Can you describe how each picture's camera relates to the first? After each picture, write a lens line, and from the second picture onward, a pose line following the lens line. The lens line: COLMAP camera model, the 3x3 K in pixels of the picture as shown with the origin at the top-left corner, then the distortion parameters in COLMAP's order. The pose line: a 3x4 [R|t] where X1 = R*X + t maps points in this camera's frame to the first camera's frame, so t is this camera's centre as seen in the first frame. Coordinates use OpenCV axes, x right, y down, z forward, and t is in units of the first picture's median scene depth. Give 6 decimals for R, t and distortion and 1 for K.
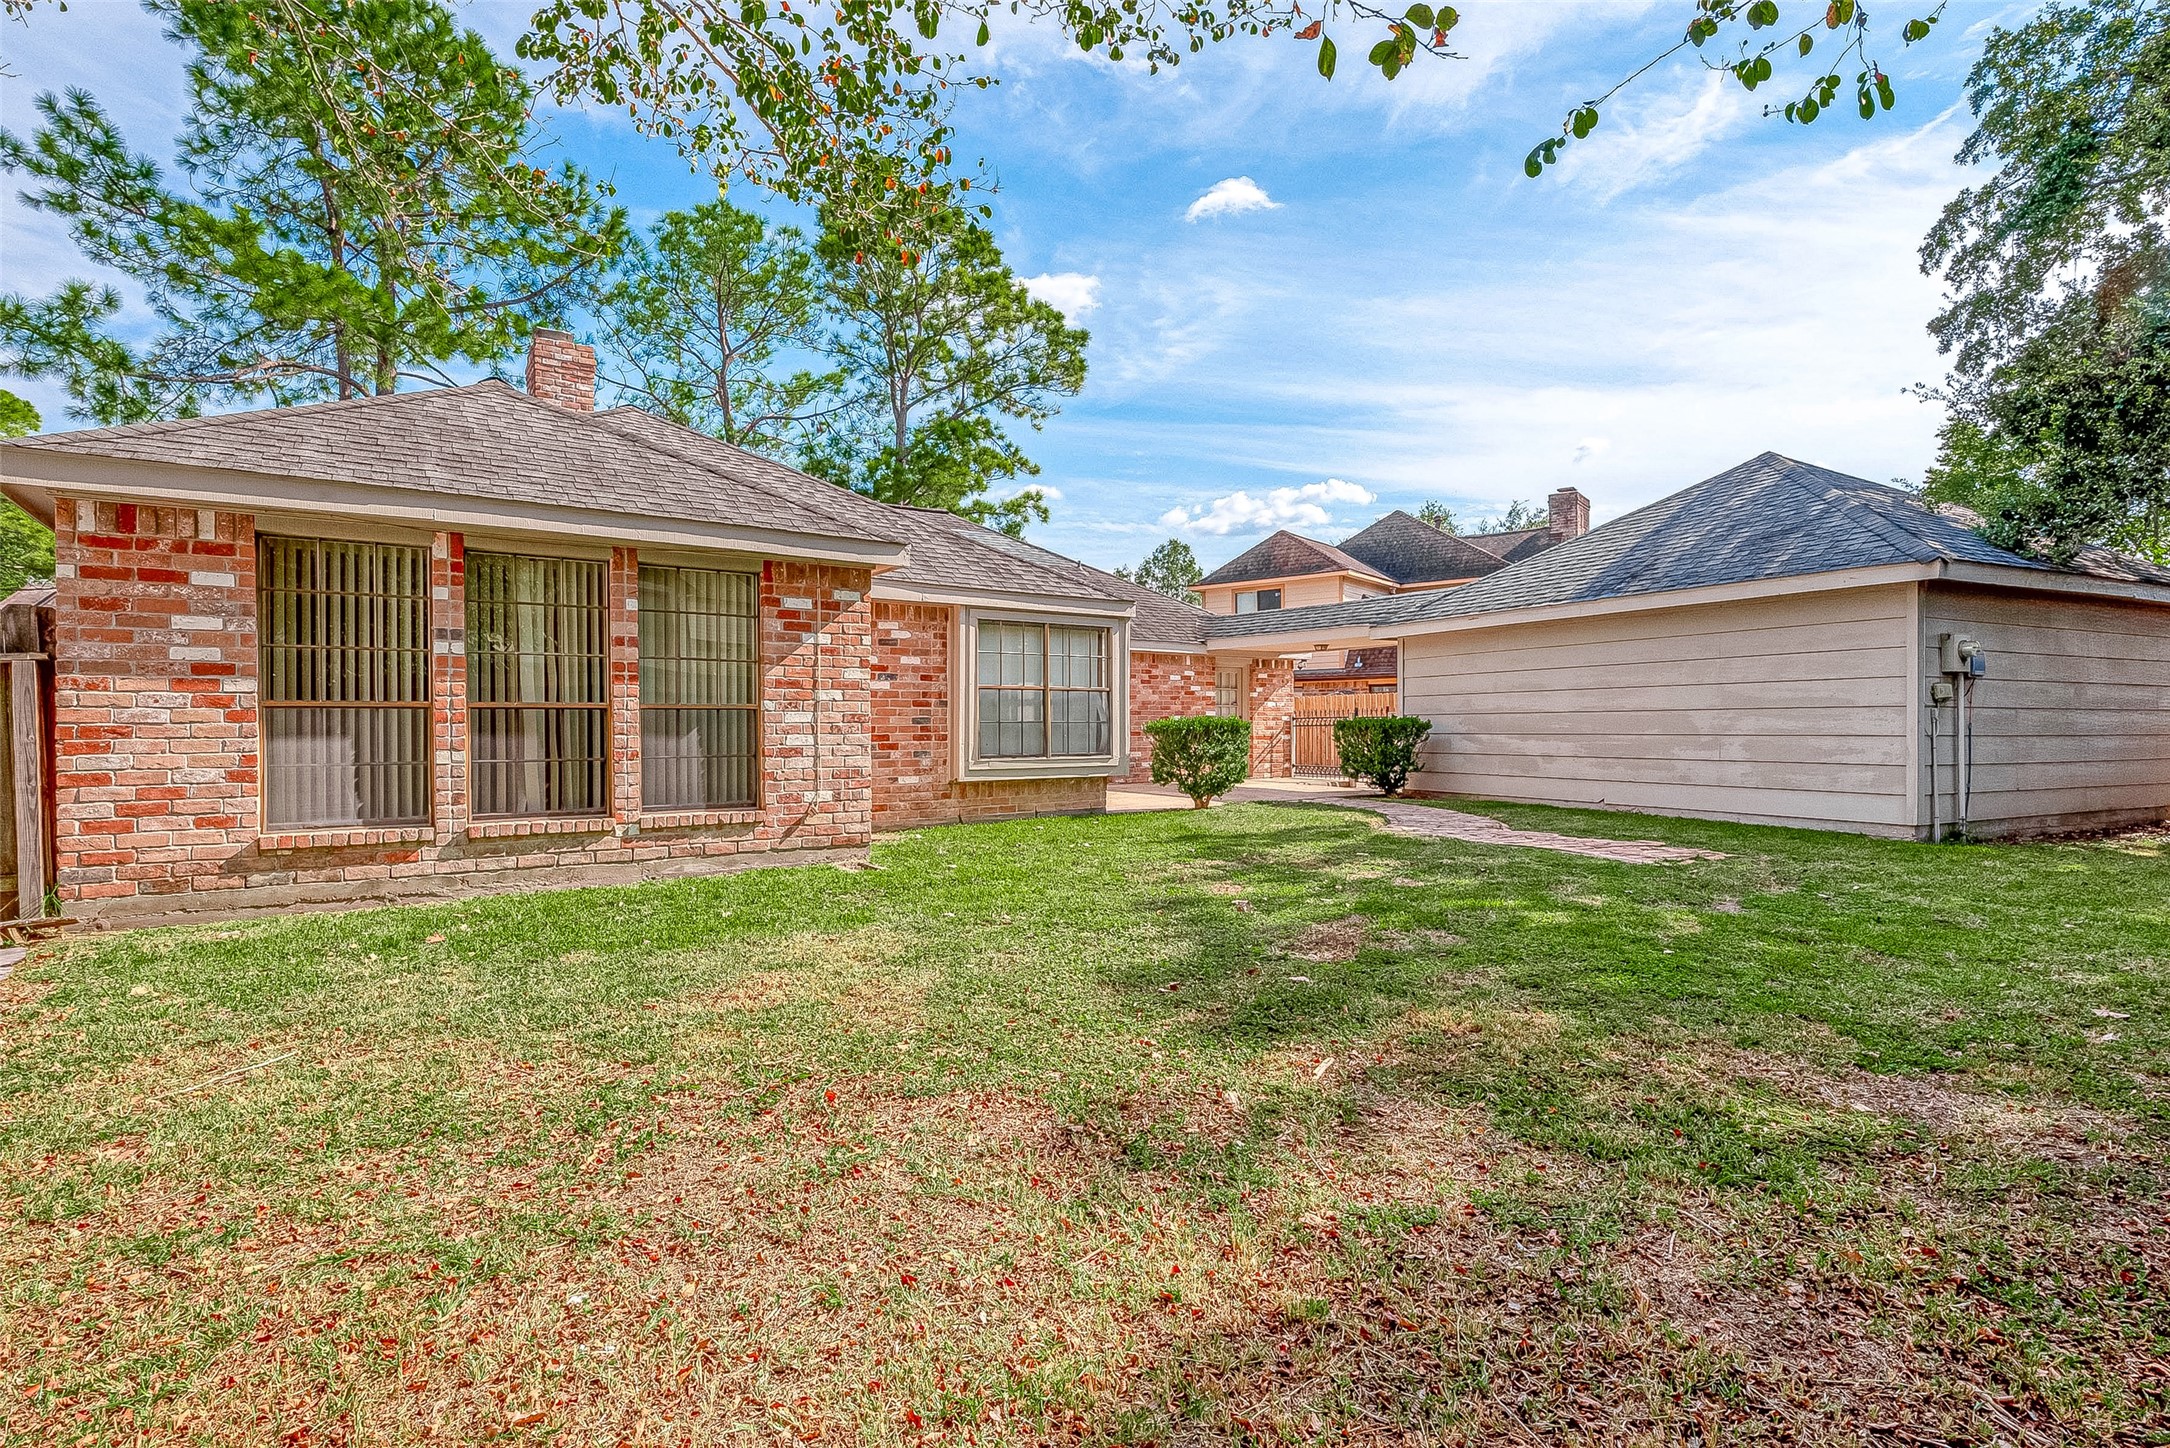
lens RADIAL K [[1041.0, 0, 1085.0], [0, 1041.0, 724.0], [0, 0, 1]] dist [-0.001735, -0.000253]
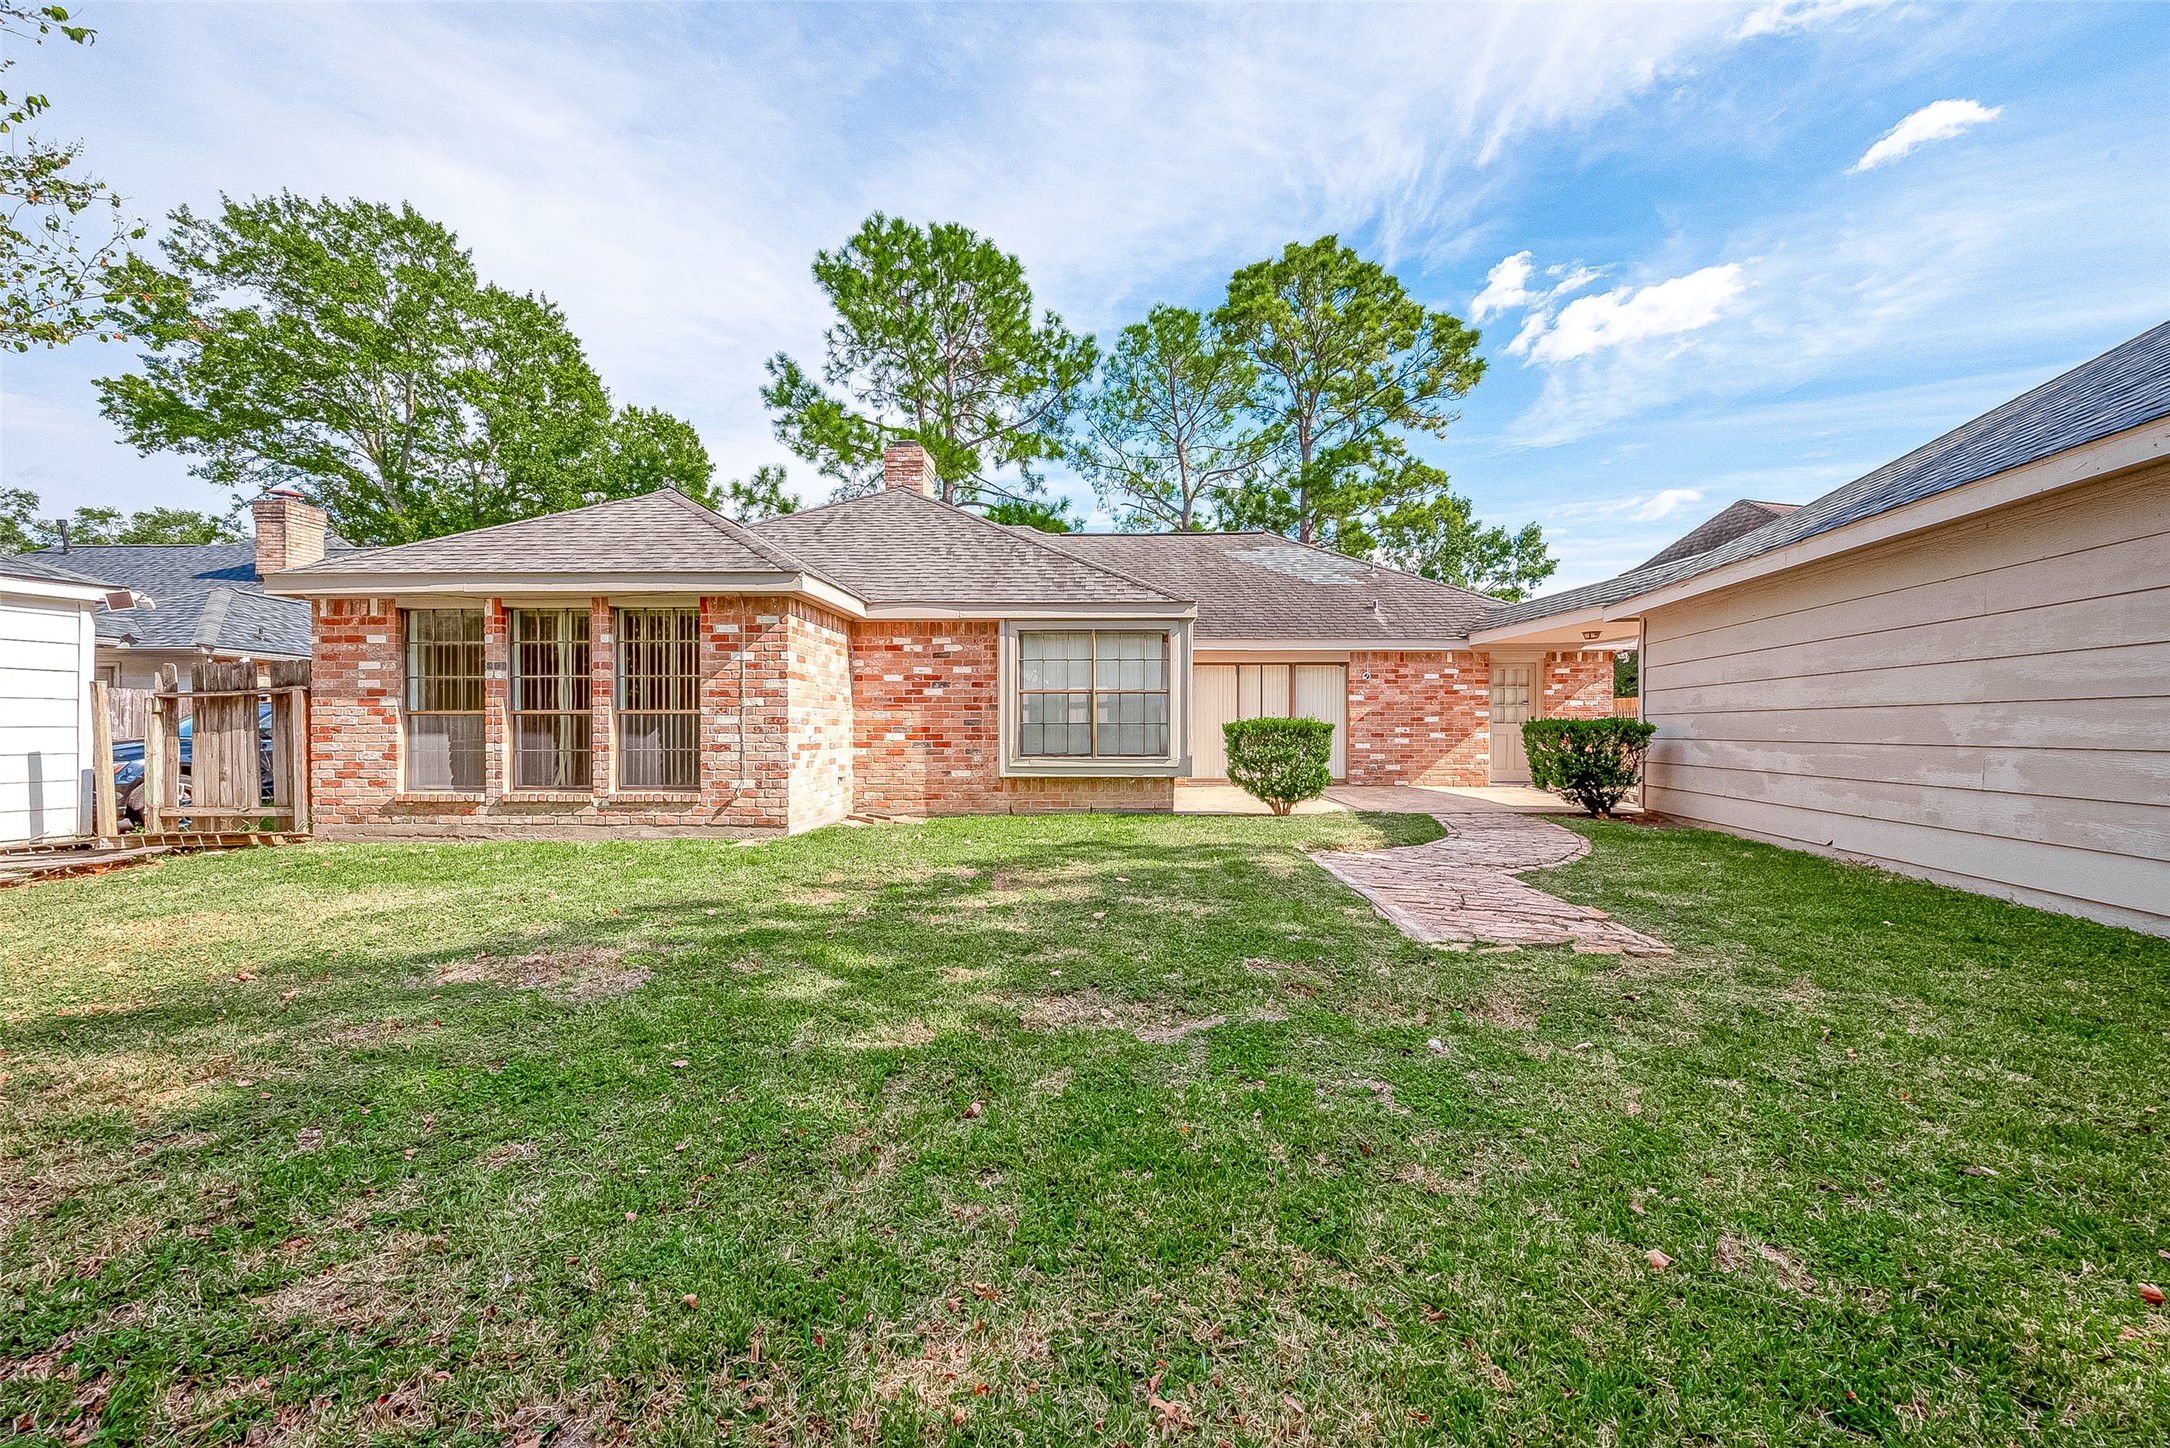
lens RADIAL K [[853.1, 0, 1088.1], [0, 853.1, 725.9], [0, 0, 1]] dist [-0.002716, 0.000010]
pose [[0.801799, 0.002547, -0.597588, 0.672619], [-0.001048, 0.999995, 0.002855, -0.002804], [0.597593, -0.001663, 0.801798, 0.431626]]
